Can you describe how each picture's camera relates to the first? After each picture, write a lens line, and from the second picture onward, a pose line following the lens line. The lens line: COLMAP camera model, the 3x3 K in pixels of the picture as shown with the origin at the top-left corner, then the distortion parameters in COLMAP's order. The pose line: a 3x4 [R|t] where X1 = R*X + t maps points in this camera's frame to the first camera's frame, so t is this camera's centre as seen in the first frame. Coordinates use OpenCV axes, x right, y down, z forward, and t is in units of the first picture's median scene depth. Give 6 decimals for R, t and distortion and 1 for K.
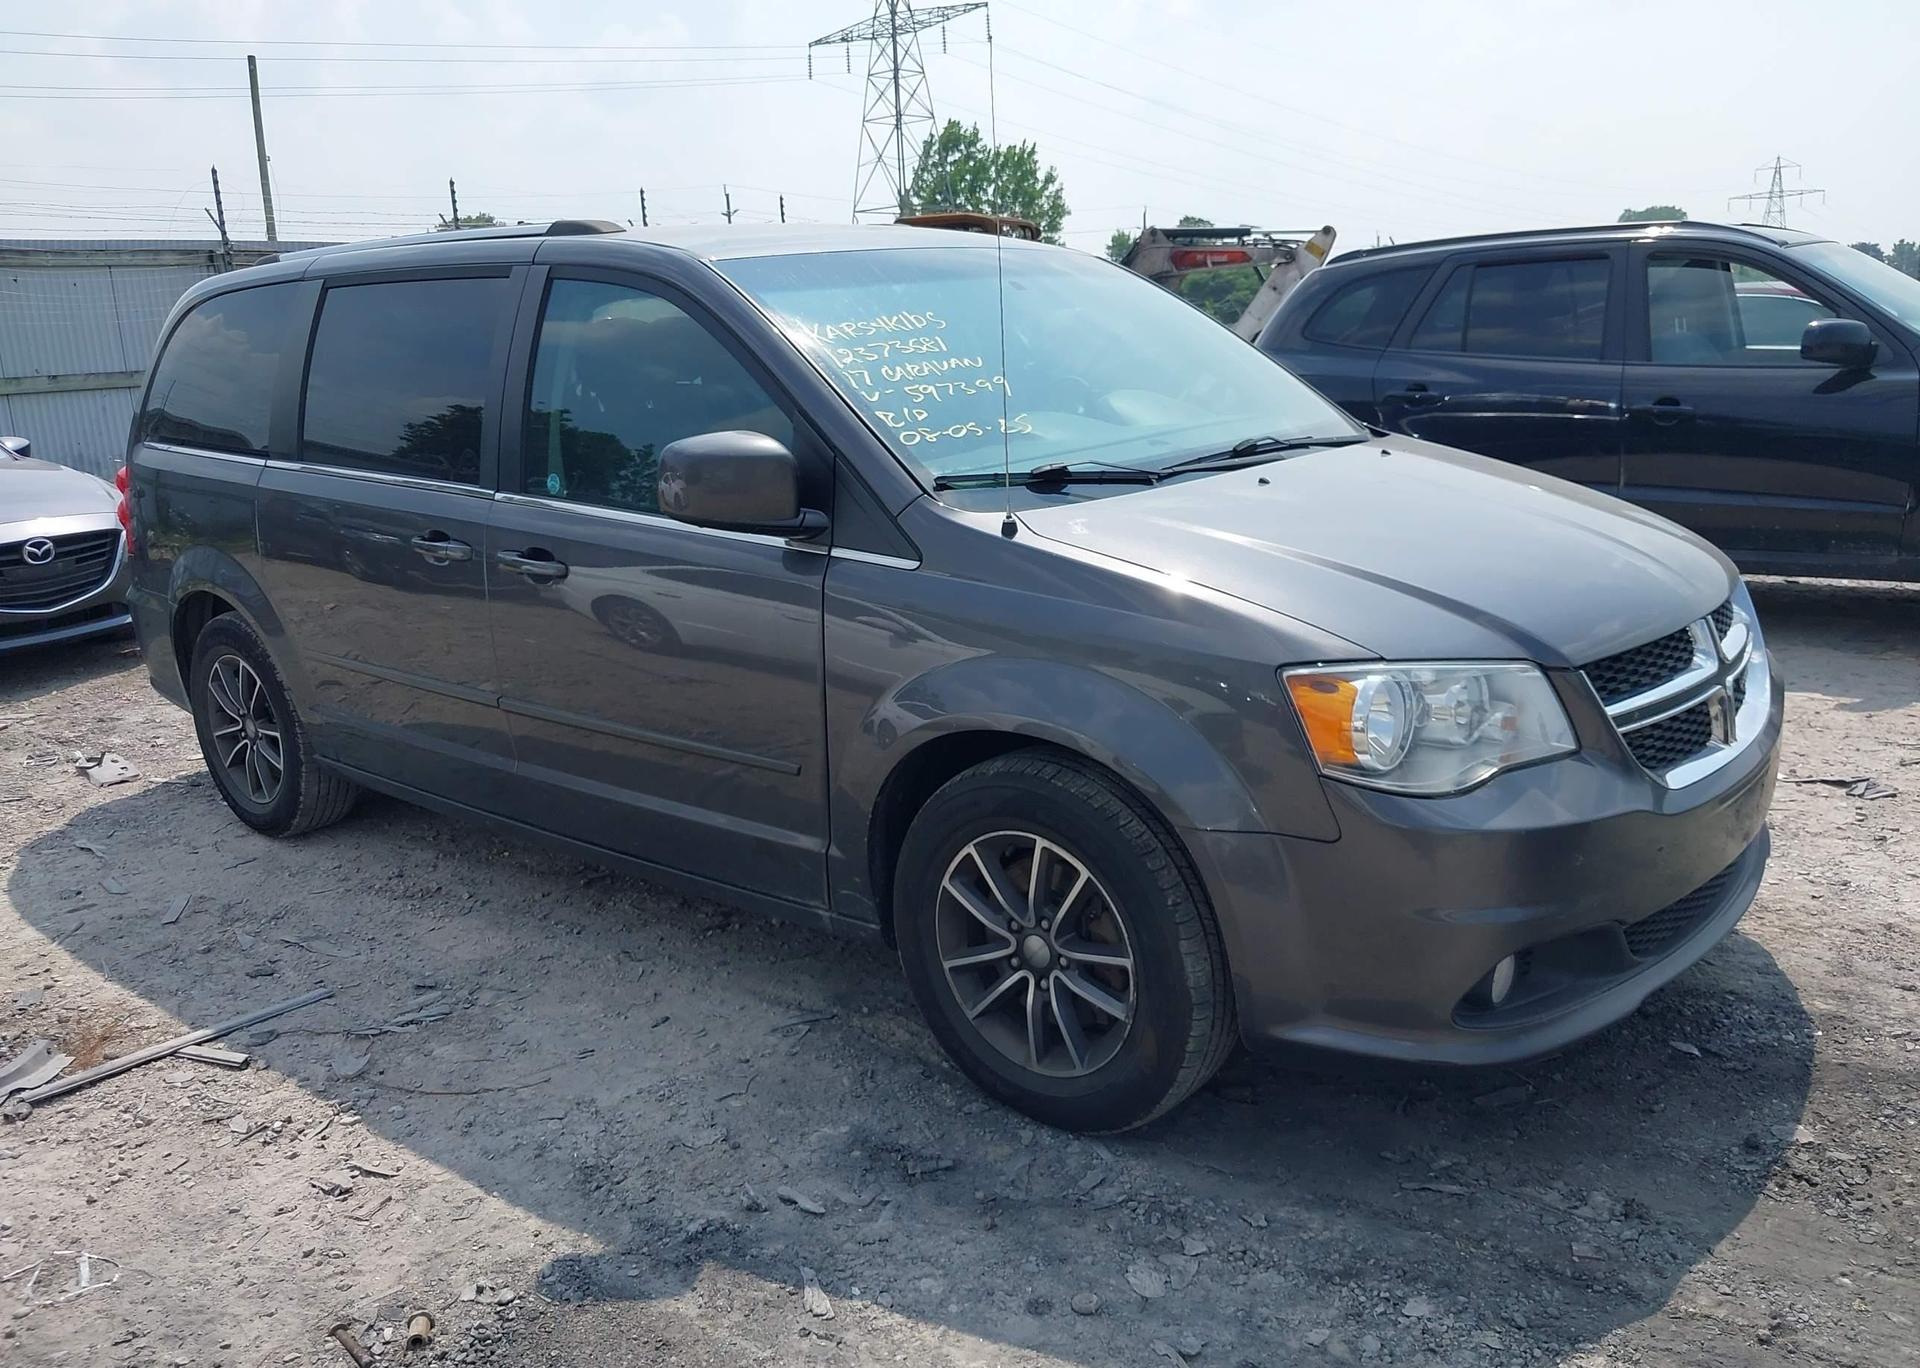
lens RADIAL K [[1574.8, 0, 960.0], [0, 1574.8, 684.0], [0, 0, 1]] dist [0.008184, -0.028327]
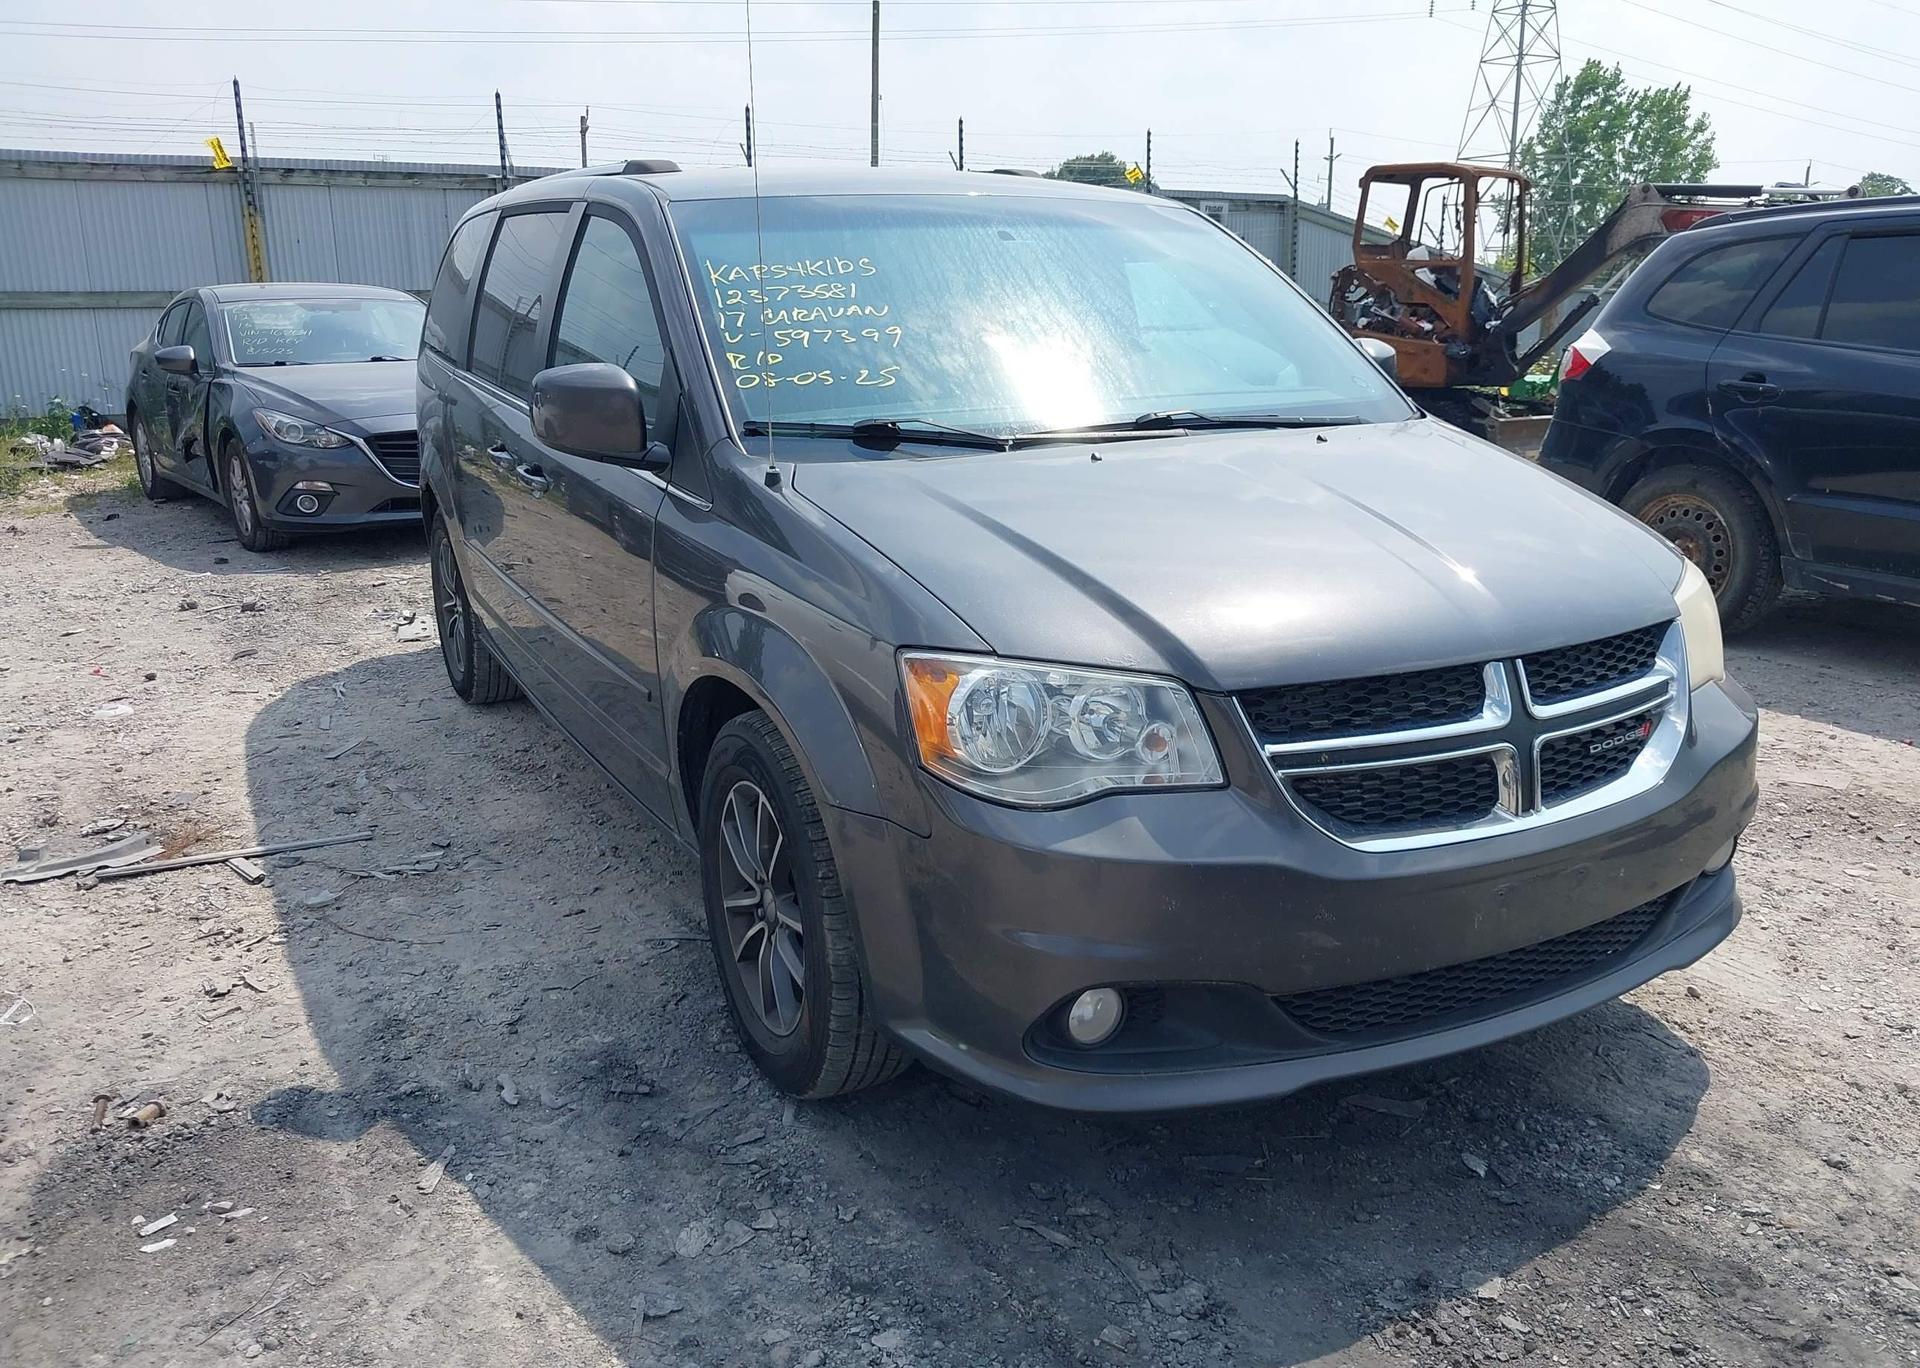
lens RADIAL K [[1574.8, 0, 960.0], [0, 1574.8, 684.0], [0, 0, 1]] dist [0.008184, -0.028327]
pose [[0.922771, 0.137315, -0.360054, 0.446245], [-0.125601, 0.990507, 0.055854, -0.035612], [0.364306, -0.006317, 0.931258, 0.101314]]
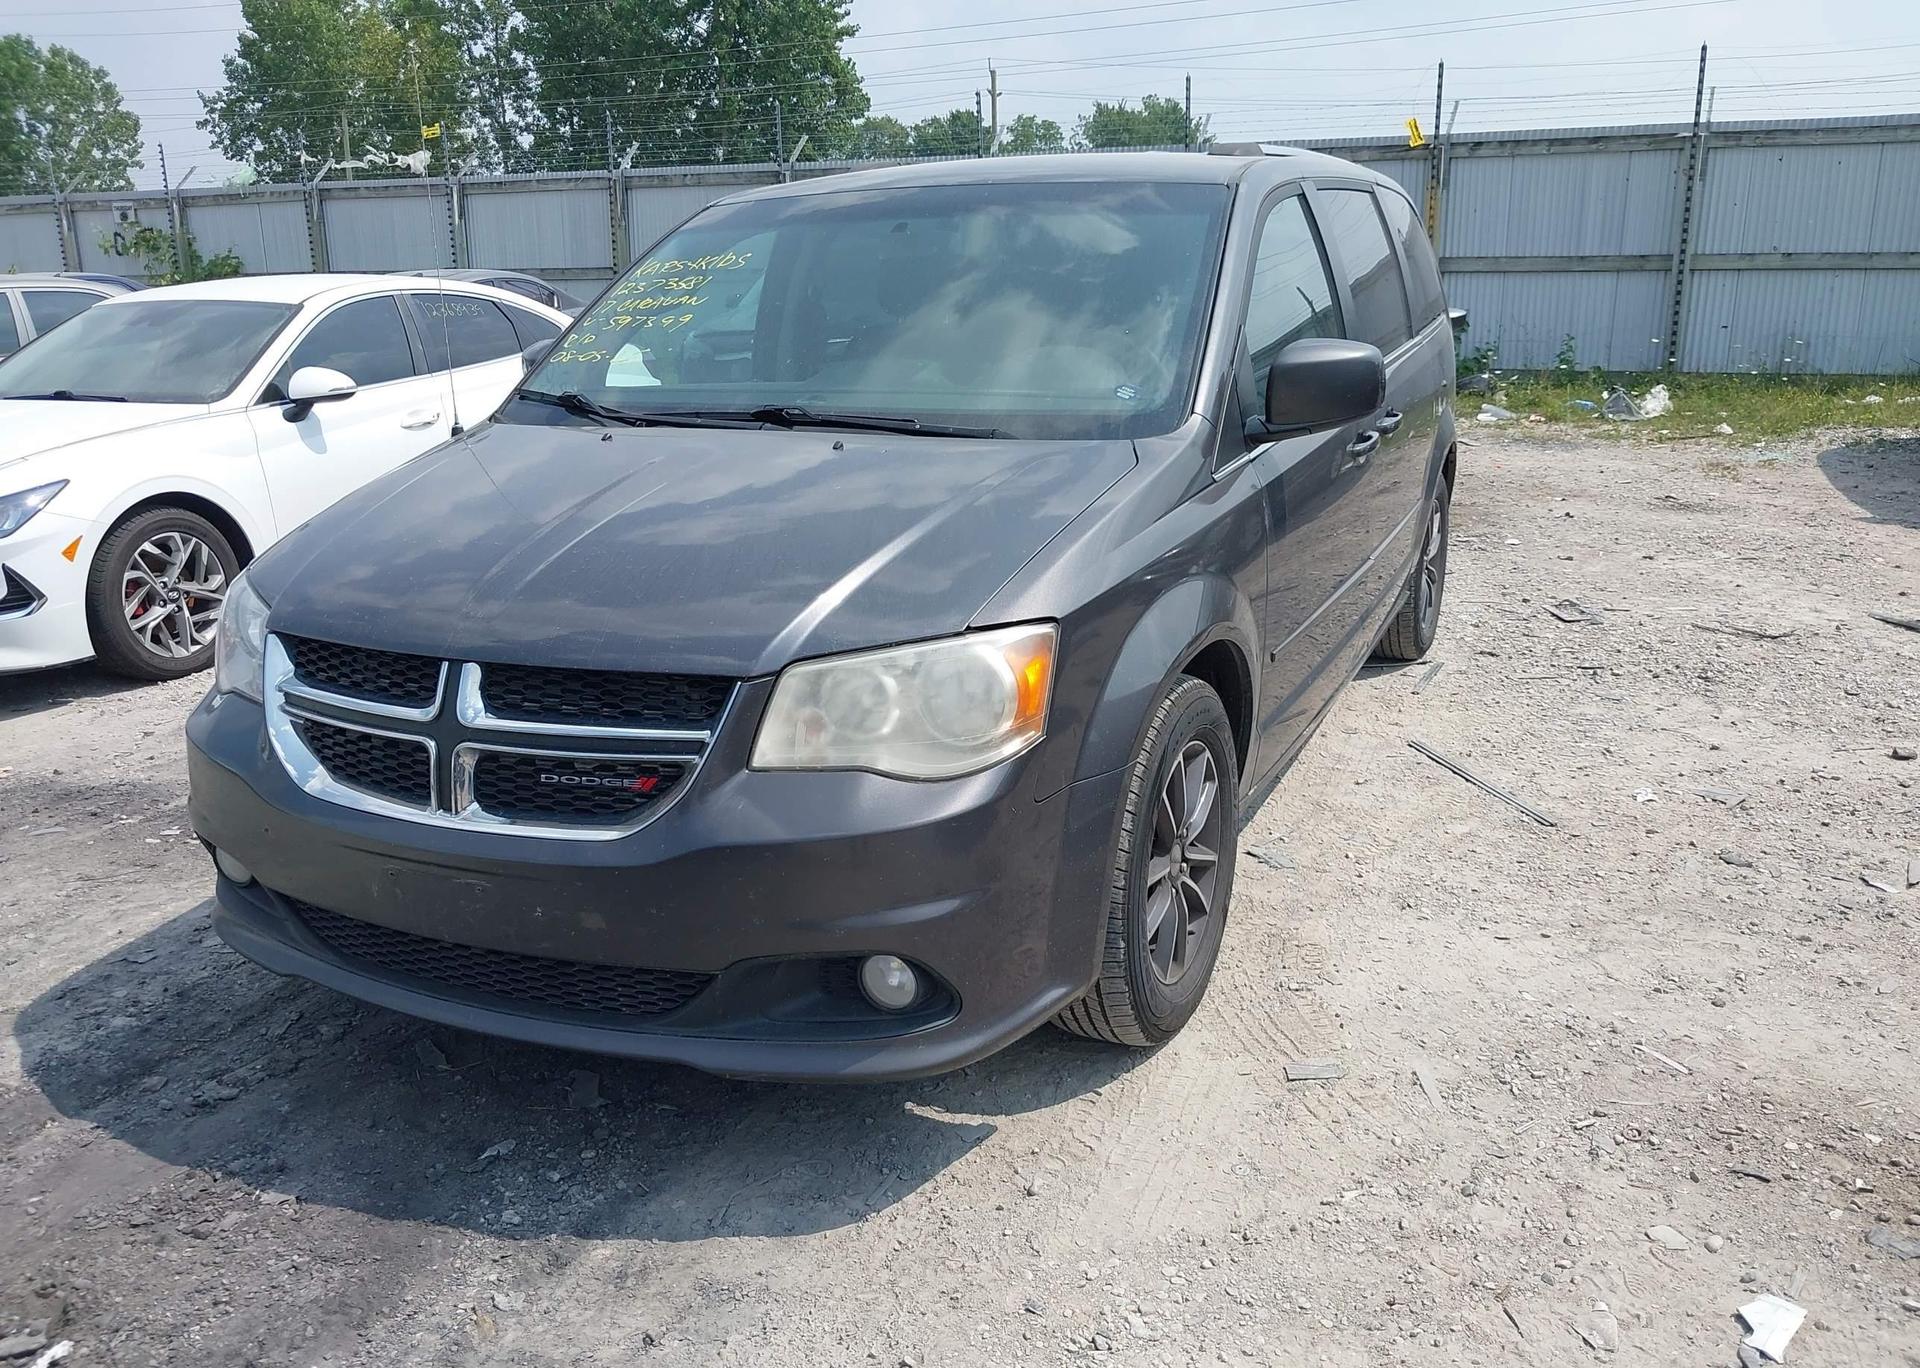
lens RADIAL K [[1525.0, 0, 914.0], [0, 1525.0, 689.3], [0, 0, 1]] dist [-0.002321, 0.009693]
pose [[0.243100, 0.304367, -0.921012, 1.141539], [-0.215172, 0.942761, 0.254760, -0.255652], [0.945835, 0.136244, 0.294676, 0.879988]]
